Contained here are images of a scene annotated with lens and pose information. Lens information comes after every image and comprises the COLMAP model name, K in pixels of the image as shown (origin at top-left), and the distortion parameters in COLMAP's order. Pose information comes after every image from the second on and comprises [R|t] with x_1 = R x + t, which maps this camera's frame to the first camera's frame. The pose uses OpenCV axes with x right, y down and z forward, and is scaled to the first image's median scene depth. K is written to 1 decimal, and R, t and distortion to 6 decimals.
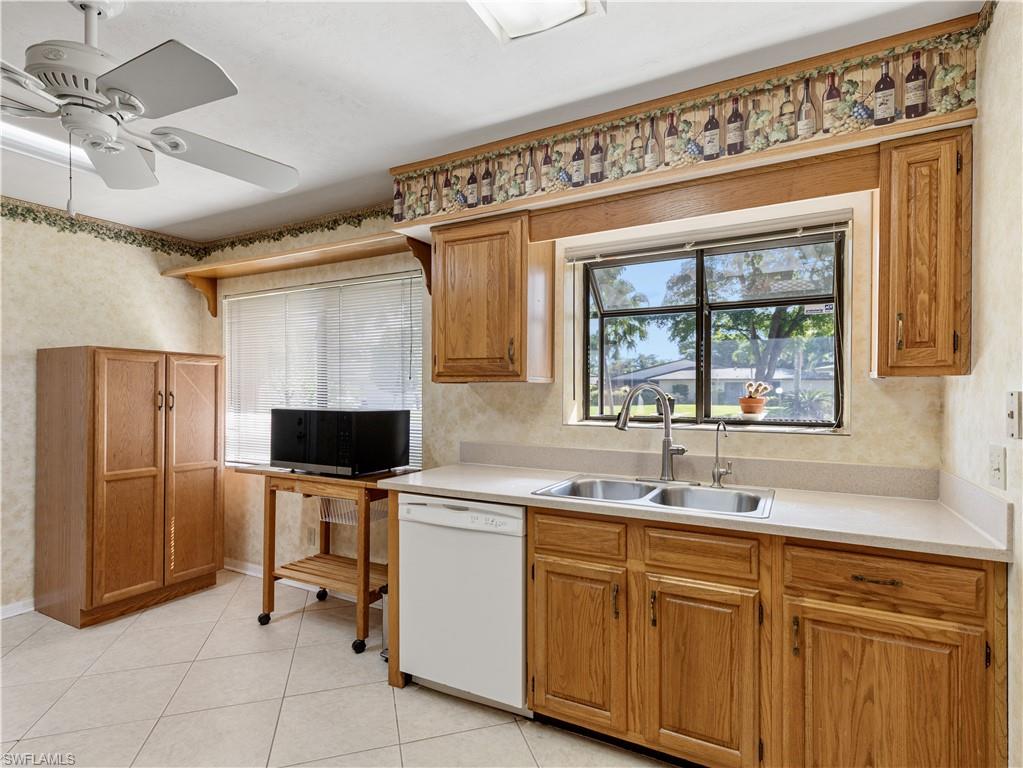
lens RADIAL K [[522.7, 0, 516.7], [0, 522.7, 395.9], [0, 0, 1]] dist [0.004108, 0.000504]
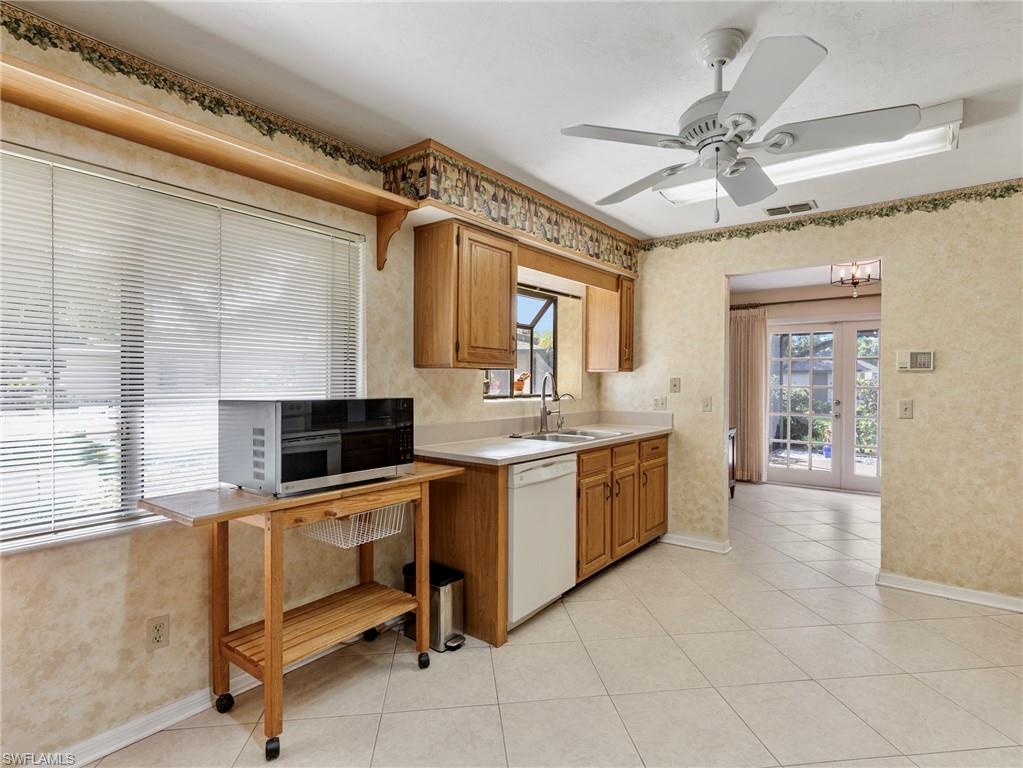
lens RADIAL K [[521.9, 0, 517.8], [0, 521.9, 385.9], [0, 0, 1]] dist [0.002029, 0.001343]
pose [[0.168639, -0.011960, 0.985605, -1.350069], [0.005393, 0.999923, 0.011210, 0.000720], [-0.985663, 0.003425, 0.168690, 0.810217]]
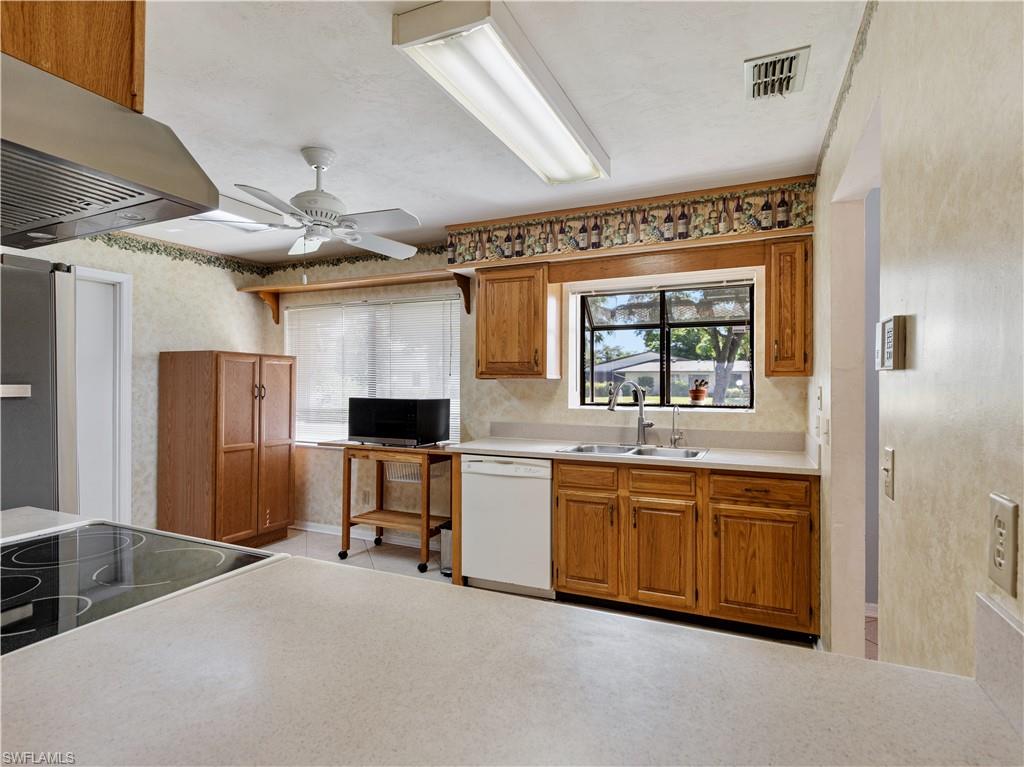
lens RADIAL K [[539.5, 0, 512.0], [0, 539.5, 383.5], [0, 0, 1]] dist [-0.004259, -0.000307]
pose [[0.998136, 0.000747, 0.061022, -0.178344], [-0.000258, 0.999968, -0.008033, -0.000905], [-0.061026, 0.008002, 0.998104, -0.528858]]
